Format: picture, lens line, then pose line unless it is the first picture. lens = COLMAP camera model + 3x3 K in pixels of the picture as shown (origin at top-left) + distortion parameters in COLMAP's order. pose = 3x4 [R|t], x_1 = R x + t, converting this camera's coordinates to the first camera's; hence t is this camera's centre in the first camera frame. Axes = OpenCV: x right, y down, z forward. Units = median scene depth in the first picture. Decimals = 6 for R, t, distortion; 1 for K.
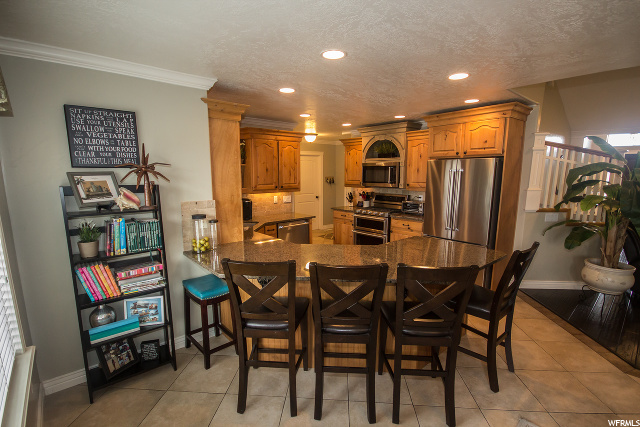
lens RADIAL K [[300.3, 0, 319.2], [0, 300.3, 216.3], [0, 0, 1]] dist [0.013862, -0.000350]
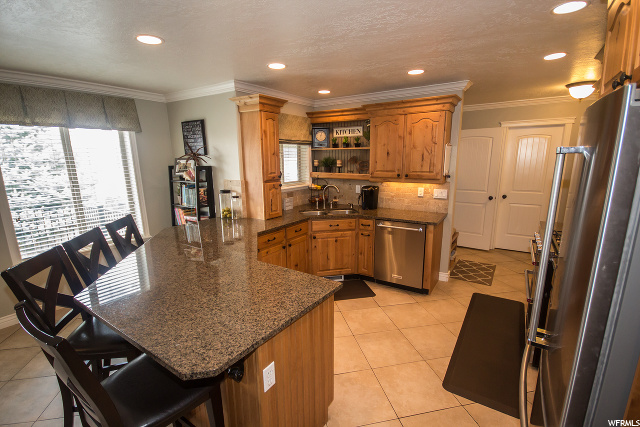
lens RADIAL K [[300.3, 0, 315.8], [0, 300.3, 217.4], [0, 0, 1]] dist [0.013862, -0.000350]
pose [[0.259698, 0.192460, -0.946317, 0.540069], [-0.131558, 0.977854, 0.162771, -0.085333], [0.956687, 0.082224, 0.279267, 0.557361]]
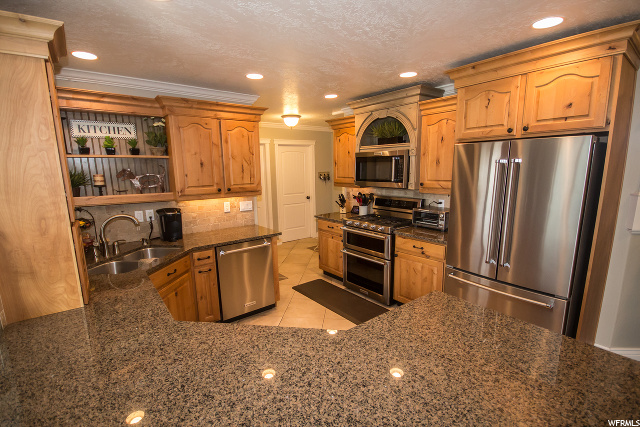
lens RADIAL K [[300.3, 0, 318.8], [0, 300.3, 217.9], [0, 0, 1]] dist [0.013862, -0.000350]
pose [[0.998635, -0.004180, -0.052072, 0.105011], [0.005493, 0.999670, 0.025091, -0.049297], [0.051950, -0.025343, 0.998328, 0.333576]]
